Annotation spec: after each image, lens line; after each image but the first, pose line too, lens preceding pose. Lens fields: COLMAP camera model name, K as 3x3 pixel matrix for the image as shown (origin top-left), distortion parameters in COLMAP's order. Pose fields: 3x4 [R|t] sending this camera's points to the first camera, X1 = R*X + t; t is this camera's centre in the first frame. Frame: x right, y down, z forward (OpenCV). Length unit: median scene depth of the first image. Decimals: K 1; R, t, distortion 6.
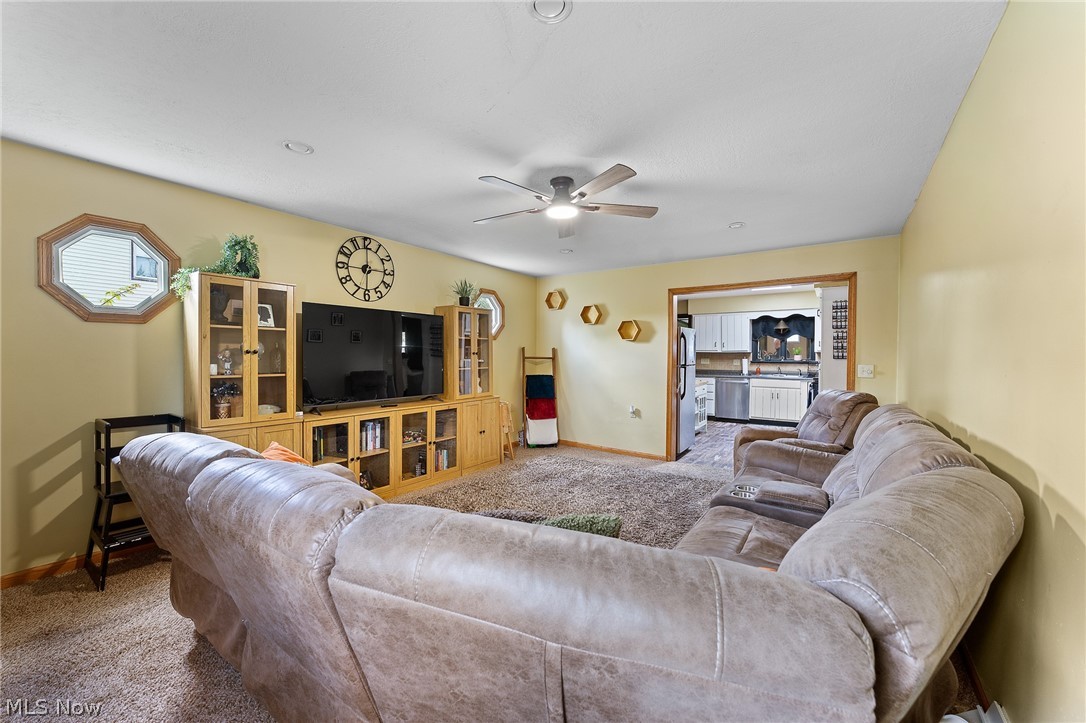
lens RADIAL K [[434.3, 0, 543.2], [0, 434.3, 361.0], [0, 0, 1]] dist [-0.010042, -0.000197]
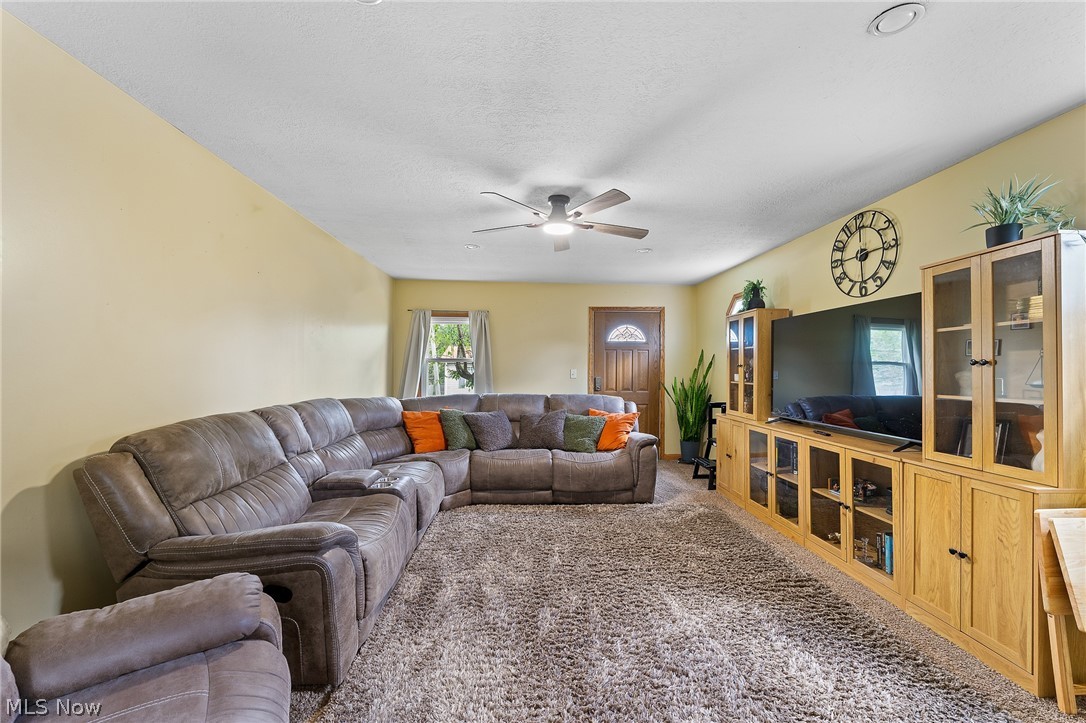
lens RADIAL K [[434.3, 0, 544.1], [0, 434.3, 362.1], [0, 0, 1]] dist [-0.010042, -0.000197]
pose [[-0.801260, -0.003170, -0.598308, 0.498858], [-0.004876, 0.999987, 0.001232, -0.021506], [0.598296, 0.003905, -0.801265, 1.286696]]
